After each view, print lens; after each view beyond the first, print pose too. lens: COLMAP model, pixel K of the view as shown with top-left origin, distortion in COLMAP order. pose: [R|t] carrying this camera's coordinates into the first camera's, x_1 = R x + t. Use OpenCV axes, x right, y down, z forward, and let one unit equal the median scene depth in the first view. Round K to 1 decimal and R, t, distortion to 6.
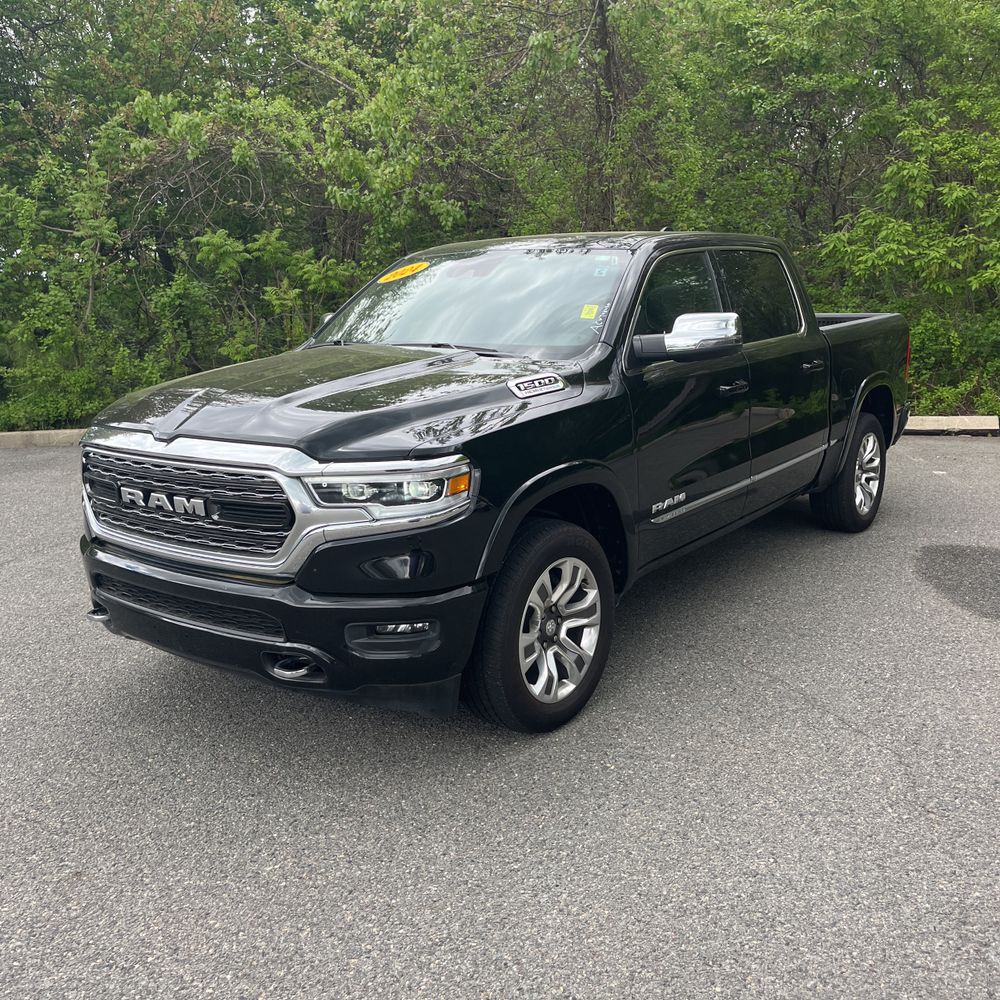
lens RADIAL K [[975.9, 0, 524.7], [0, 975.9, 469.8], [0, 0, 1]] dist [0.070019, 0.006079]
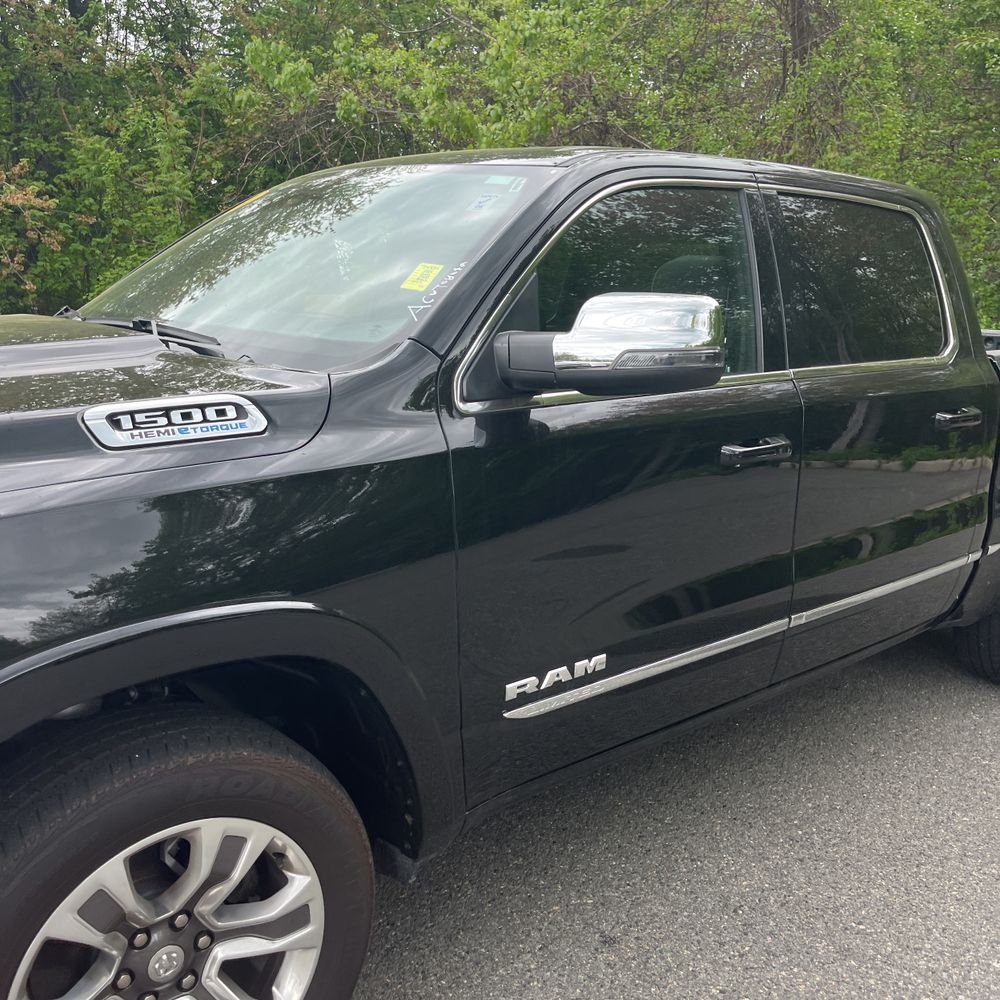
lens RADIAL K [[1002.2, 0, 499.8], [0, 1002.2, 482.3], [0, 0, 1]] dist [0.064493, -0.057743]
pose [[0.972274, 0.102817, -0.210027, 0.218260], [-0.100879, 0.994699, 0.019951, -0.071362], [0.210965, 0.001789, 0.977492, 0.506461]]
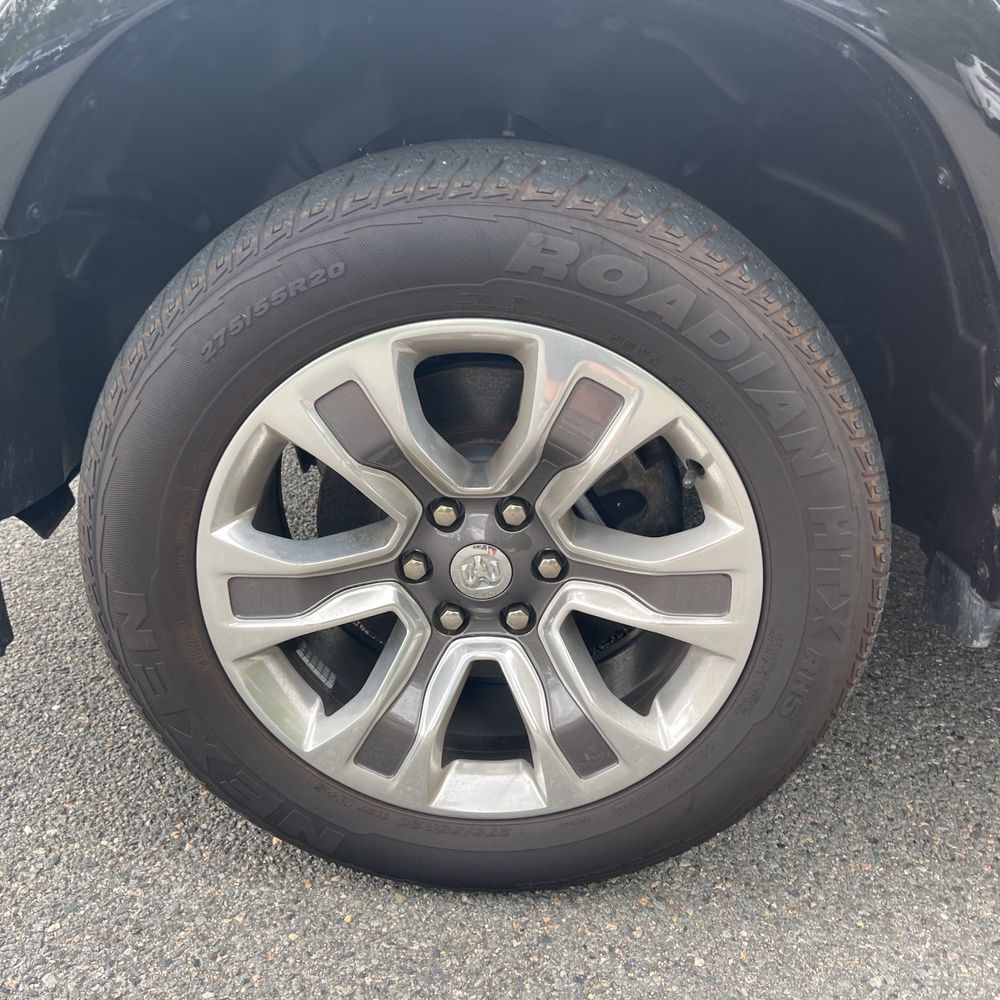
lens RADIAL K [[975.9, 0, 524.7], [0, 975.9, 469.8], [0, 0, 1]] dist [0.070019, 0.006079]
pose [[0.572970, 0.375777, -0.728352, 0.189507], [-0.220289, 0.926602, 0.304766, 0.045583], [0.789416, -0.014173, 0.613695, 0.741544]]
